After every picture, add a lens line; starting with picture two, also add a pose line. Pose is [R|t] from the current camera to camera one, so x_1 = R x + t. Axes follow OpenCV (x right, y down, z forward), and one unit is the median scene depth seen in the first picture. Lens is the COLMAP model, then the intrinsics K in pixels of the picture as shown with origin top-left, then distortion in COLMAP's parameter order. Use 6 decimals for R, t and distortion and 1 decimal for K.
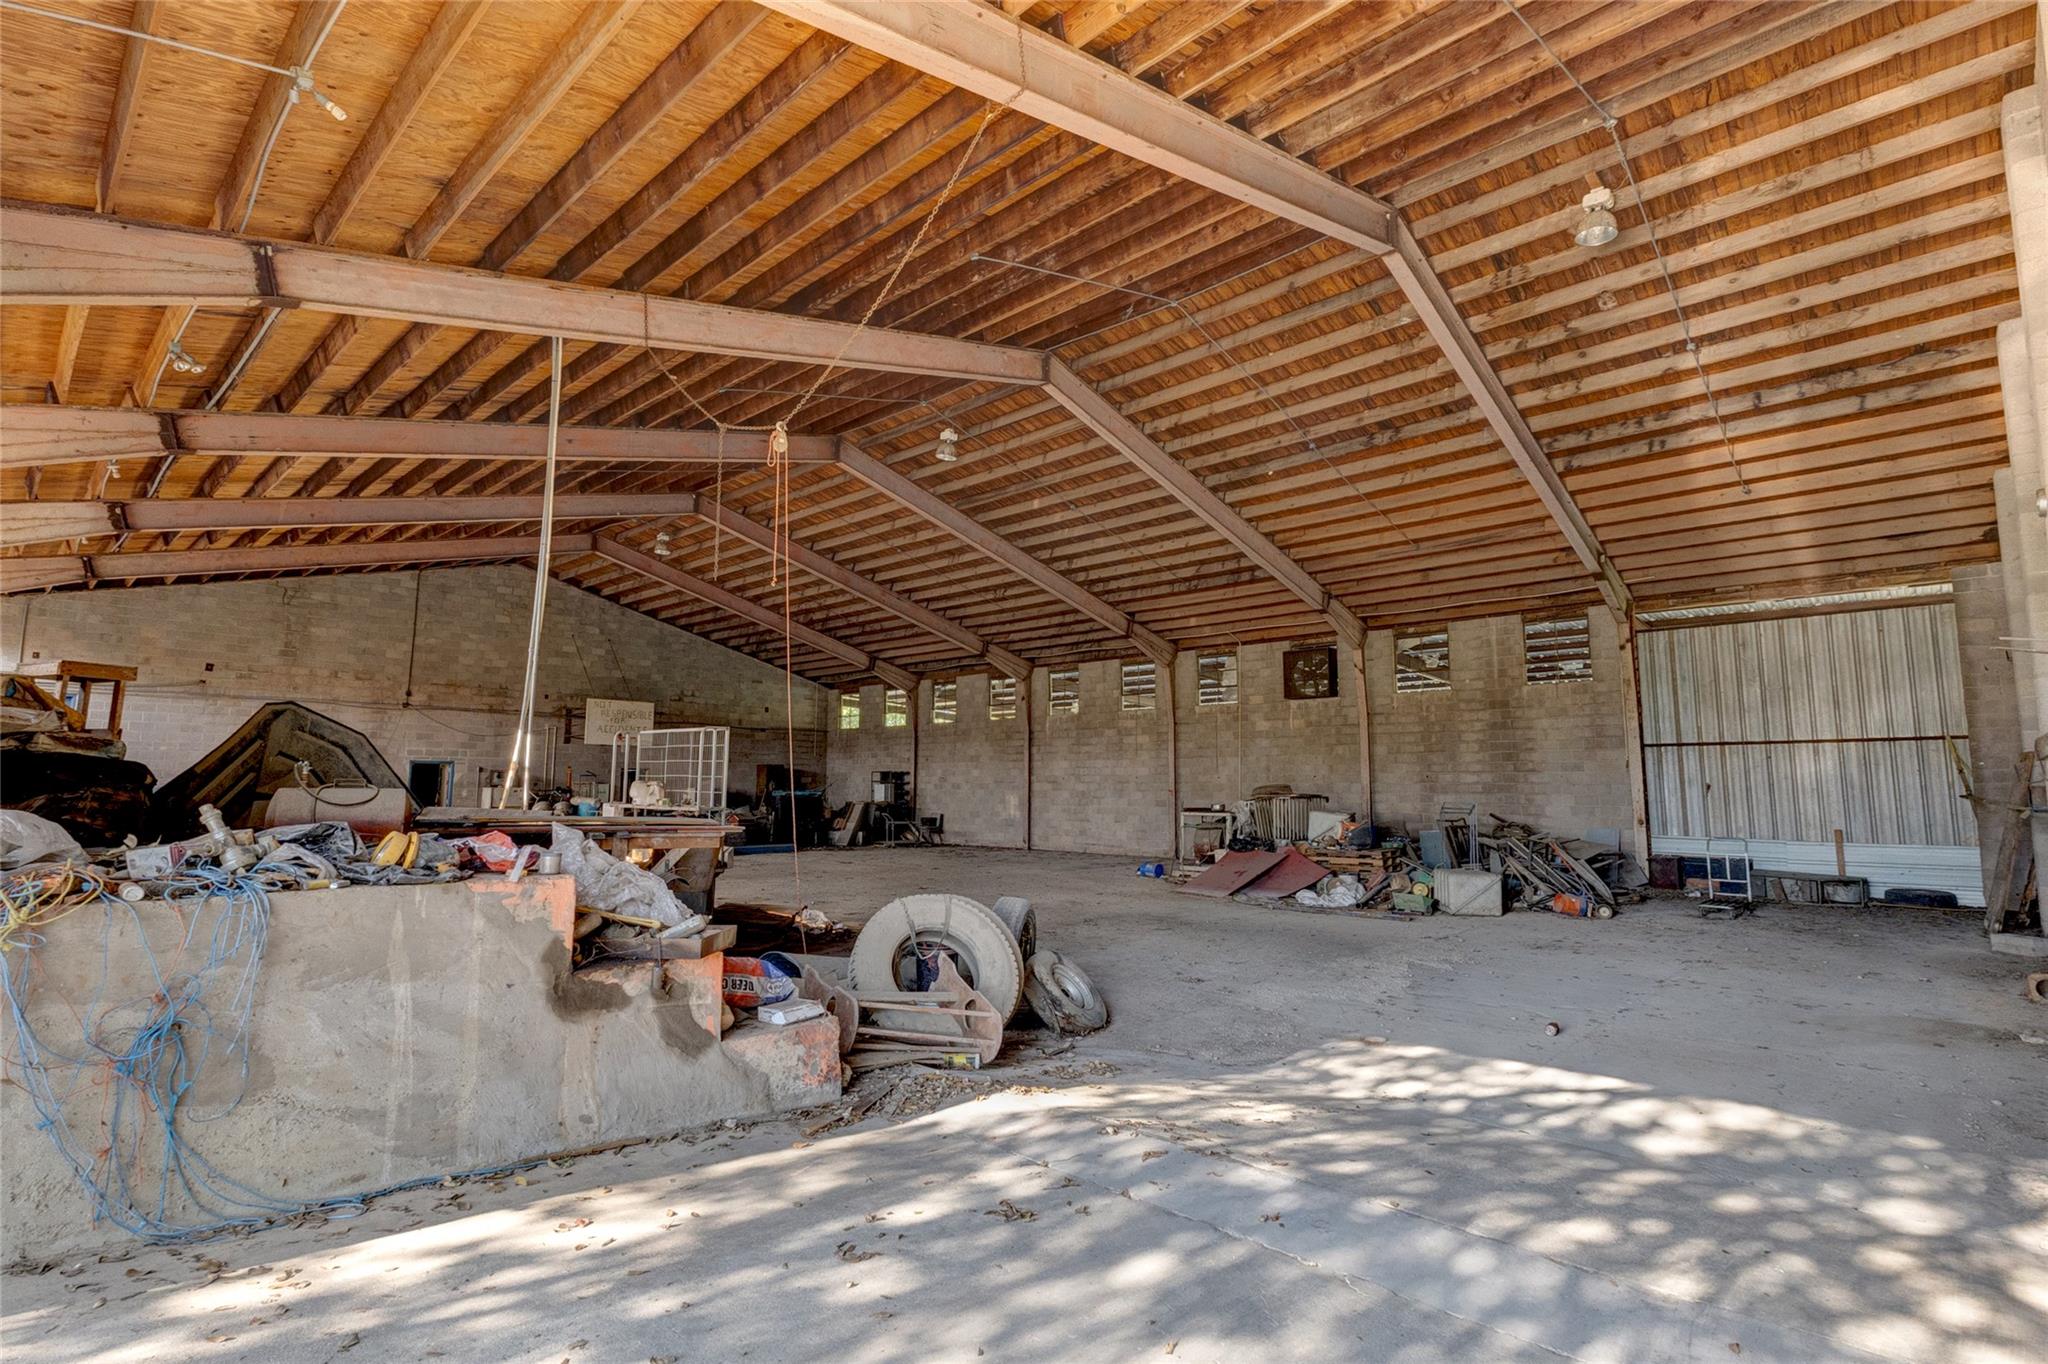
lens RADIAL K [[957.4, 0, 1027.2], [0, 957.4, 679.9], [0, 0, 1]] dist [0.018141, 0.000319]
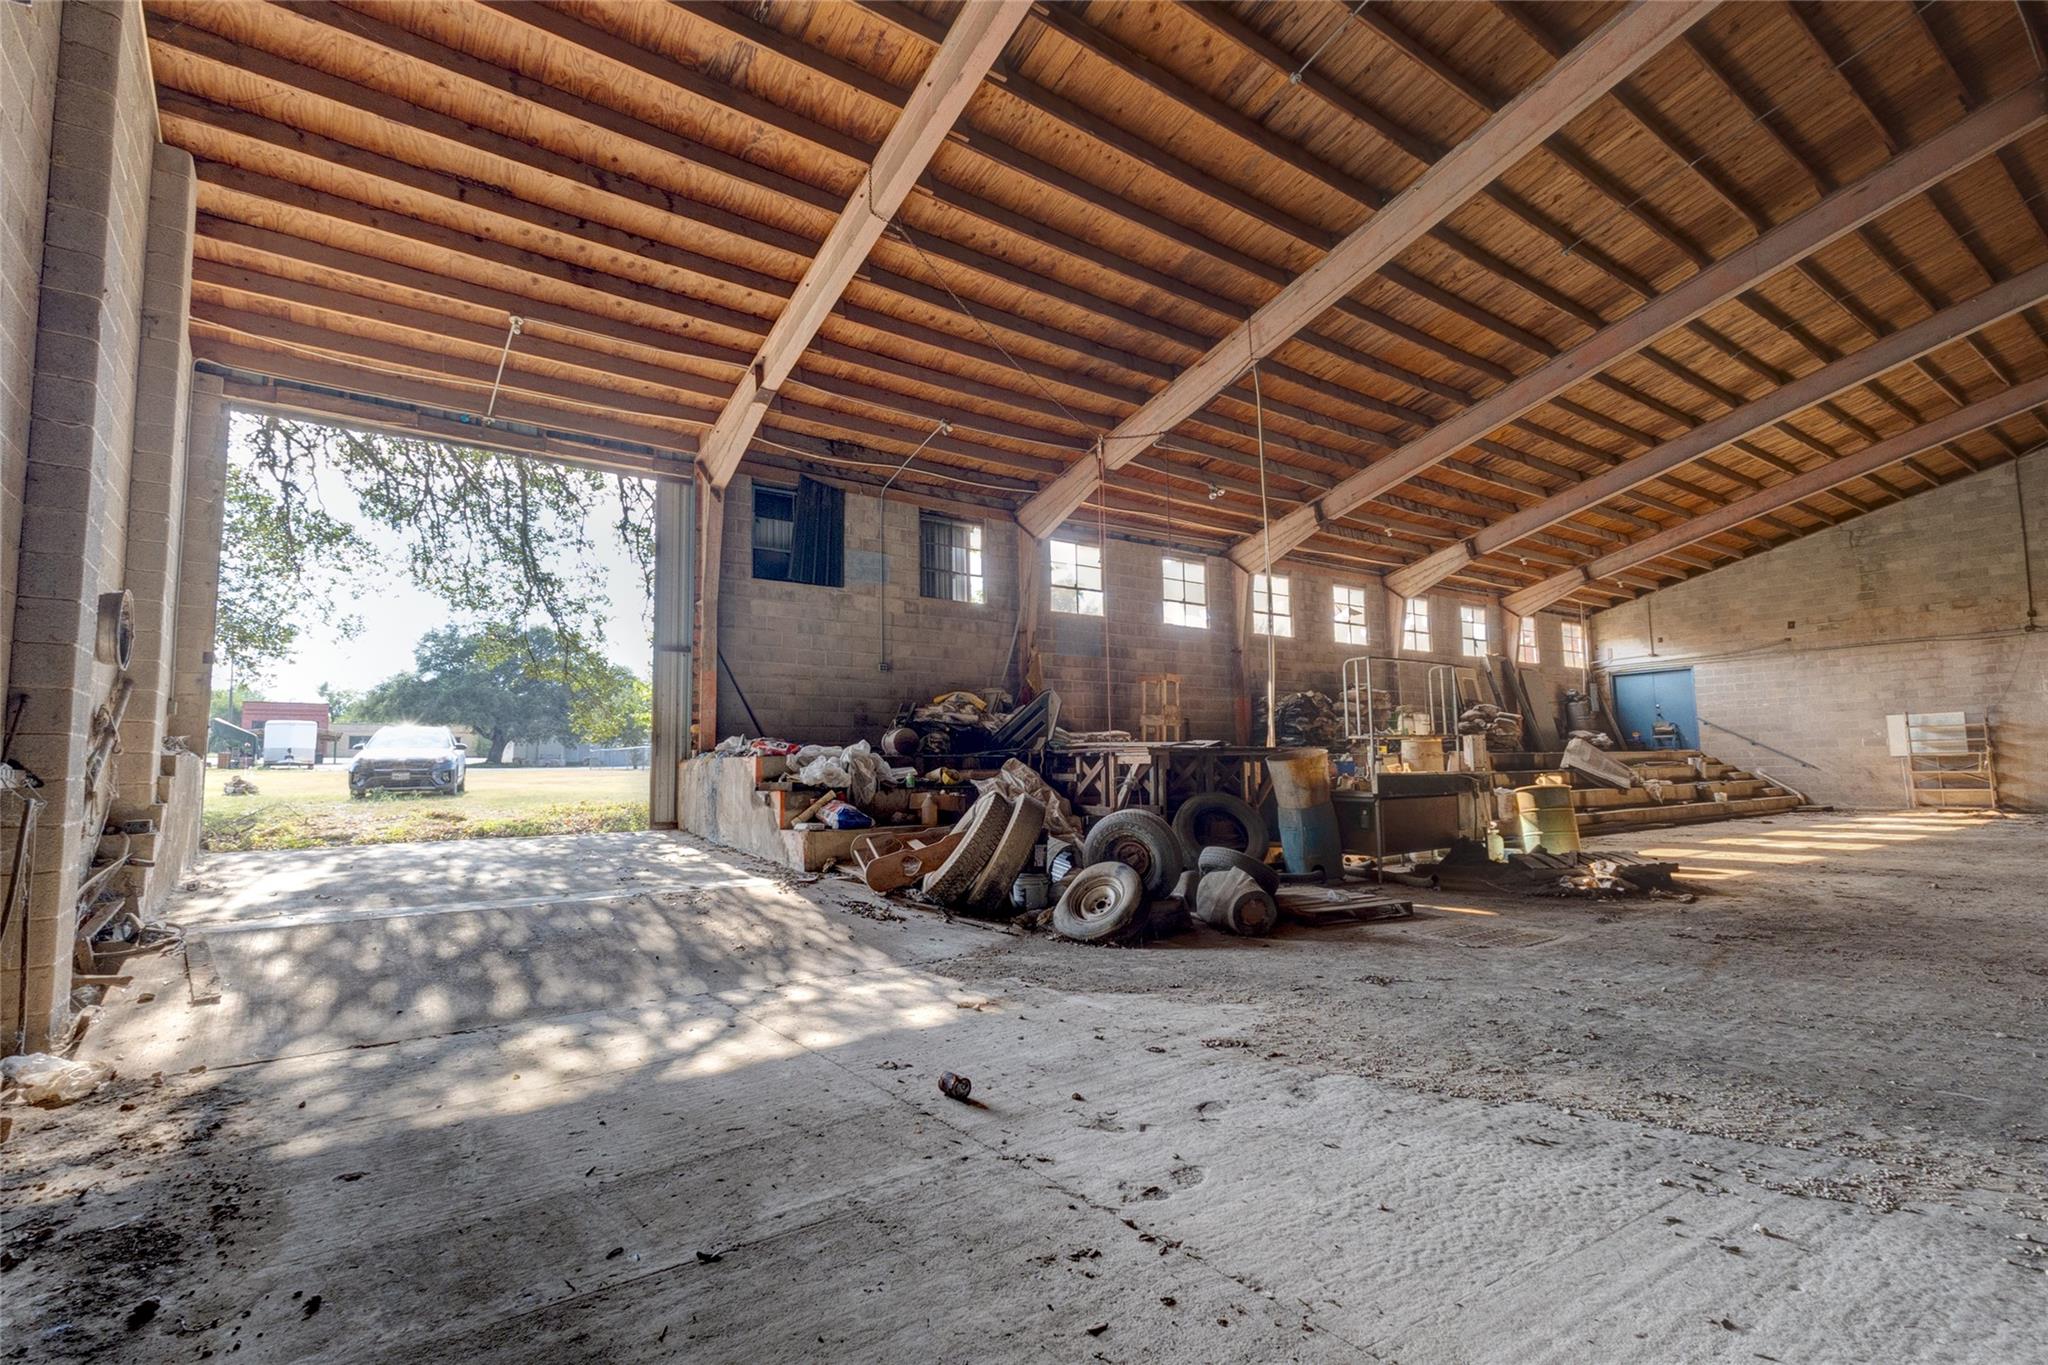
lens RADIAL K [[957.4, 0, 1025.7], [0, 957.4, 681.3], [0, 0, 1]] dist [0.018141, 0.000319]
pose [[-0.205736, -0.095585, -0.973928, 0.322652], [0.127247, 0.984156, -0.123469, 0.066309], [0.970299, -0.149332, -0.190314, 0.357853]]
